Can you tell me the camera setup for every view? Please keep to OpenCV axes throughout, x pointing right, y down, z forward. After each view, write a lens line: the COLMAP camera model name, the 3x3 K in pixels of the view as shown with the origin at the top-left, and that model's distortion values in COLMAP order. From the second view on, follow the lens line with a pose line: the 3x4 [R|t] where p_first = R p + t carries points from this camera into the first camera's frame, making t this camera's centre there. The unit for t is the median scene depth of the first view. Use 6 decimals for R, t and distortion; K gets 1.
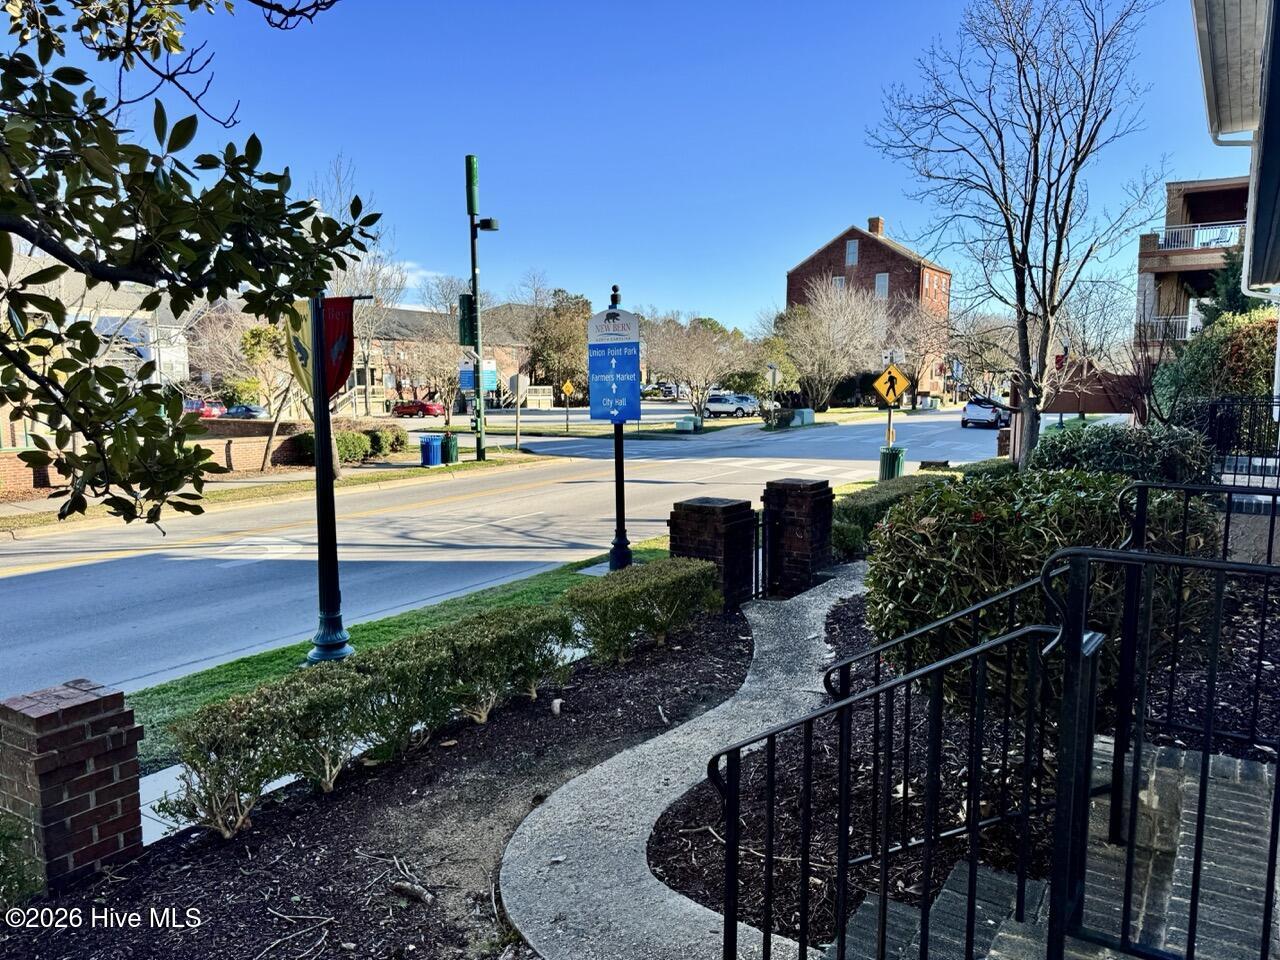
lens RADIAL K [[896.0, 0, 640.0], [0, 896.0, 480.0], [0, 0, 1]] dist [-0.127330, -0.000490]
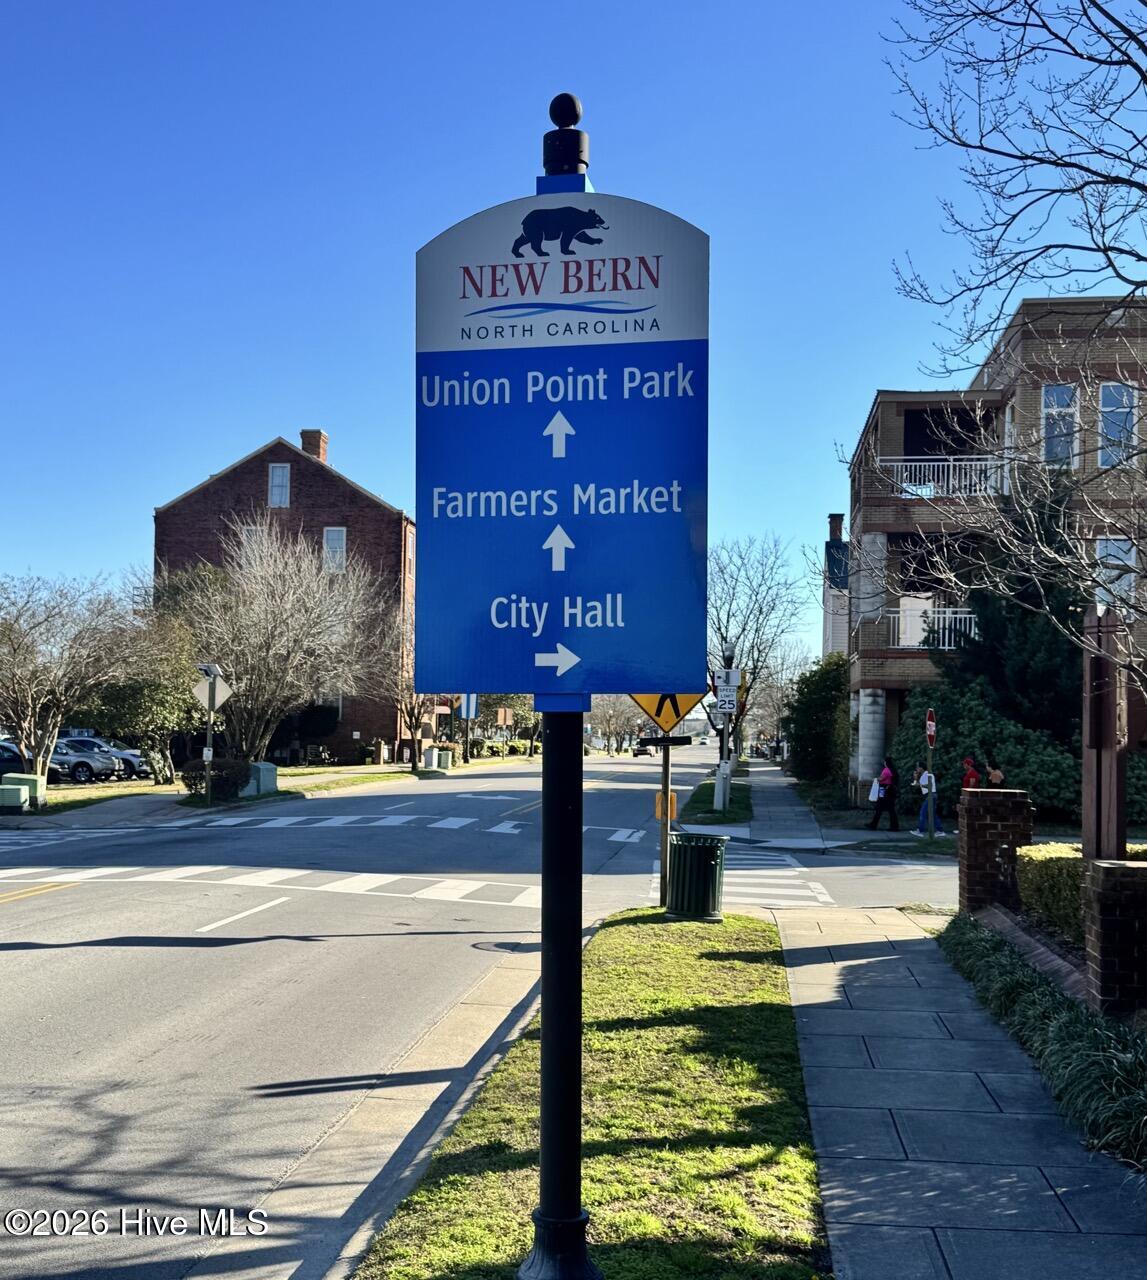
lens RADIAL K [[1526.9, 0, 573.5], [0, 1526.9, 640.0], [0, 0, 1]] dist [0.122123, 0.002179]
pose [[0.888372, 0.056839, 0.455593, -0.054998], [0.020620, 0.986367, -0.163265, -0.005691], [-0.458661, 0.154435, 0.875088, 0.191768]]
